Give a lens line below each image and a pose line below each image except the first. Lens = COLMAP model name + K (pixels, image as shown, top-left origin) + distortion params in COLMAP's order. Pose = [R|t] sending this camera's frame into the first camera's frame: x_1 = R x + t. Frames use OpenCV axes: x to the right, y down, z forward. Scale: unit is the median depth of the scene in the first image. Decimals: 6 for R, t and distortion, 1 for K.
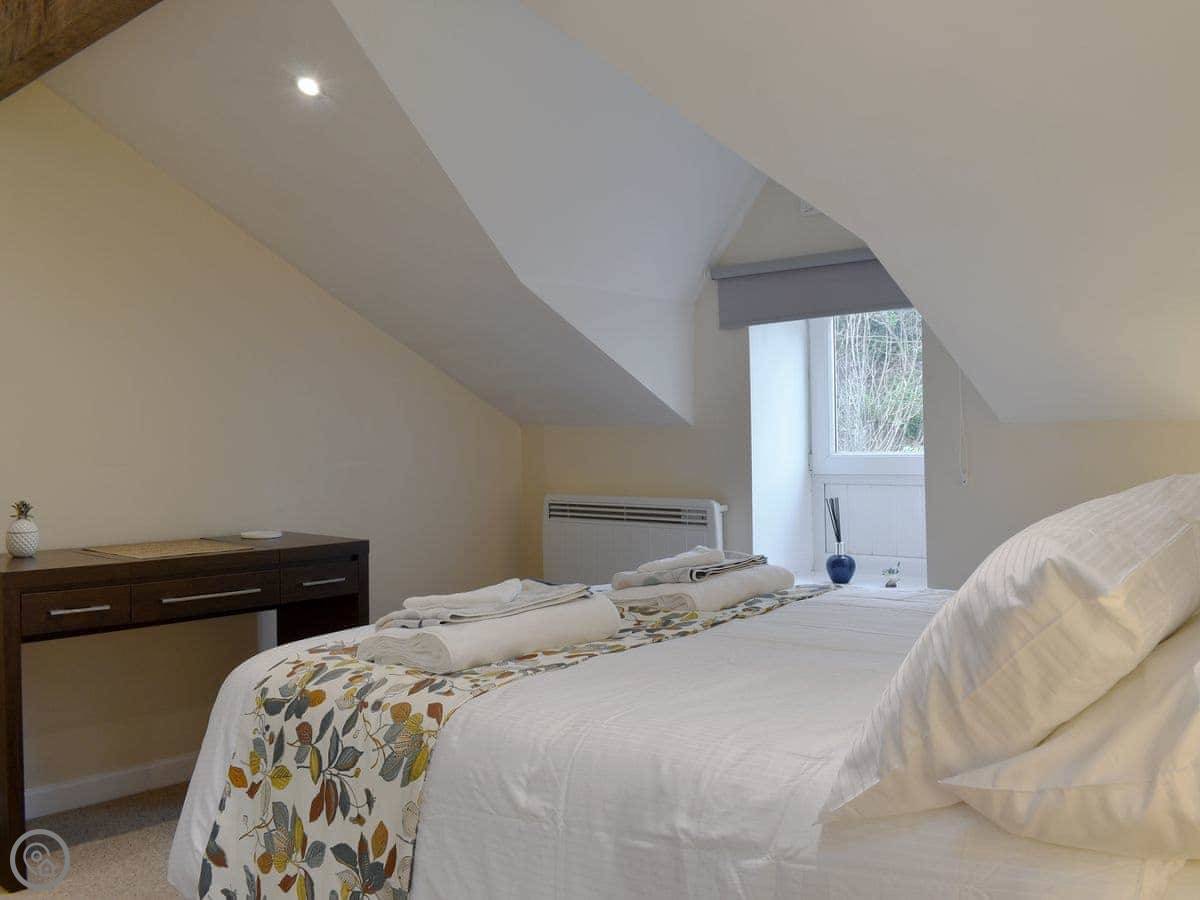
lens RADIAL K [[1085.9, 0, 600.0], [0, 1085.9, 450.0], [0, 0, 1]] dist [-0.099567, 0.001818]
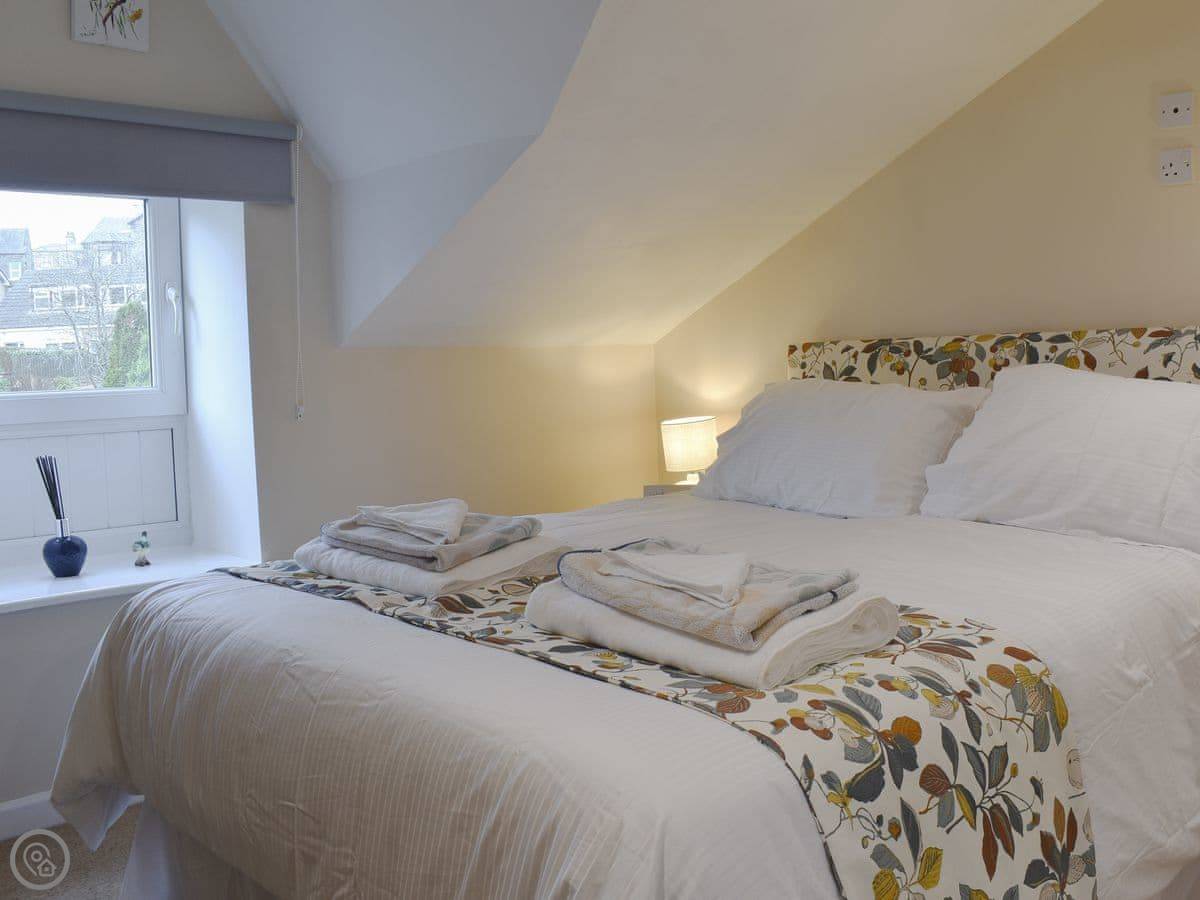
lens RADIAL K [[1153.2, 0, 677.6], [0, 1153.2, 449.1], [0, 0, 1]] dist [-0.074825, 0.006123]
pose [[0.049497, -0.065339, 0.996635, -0.966206], [0.031825, 0.997454, 0.063812, 0.012402], [-0.998267, 0.028560, 0.051451, 1.113596]]
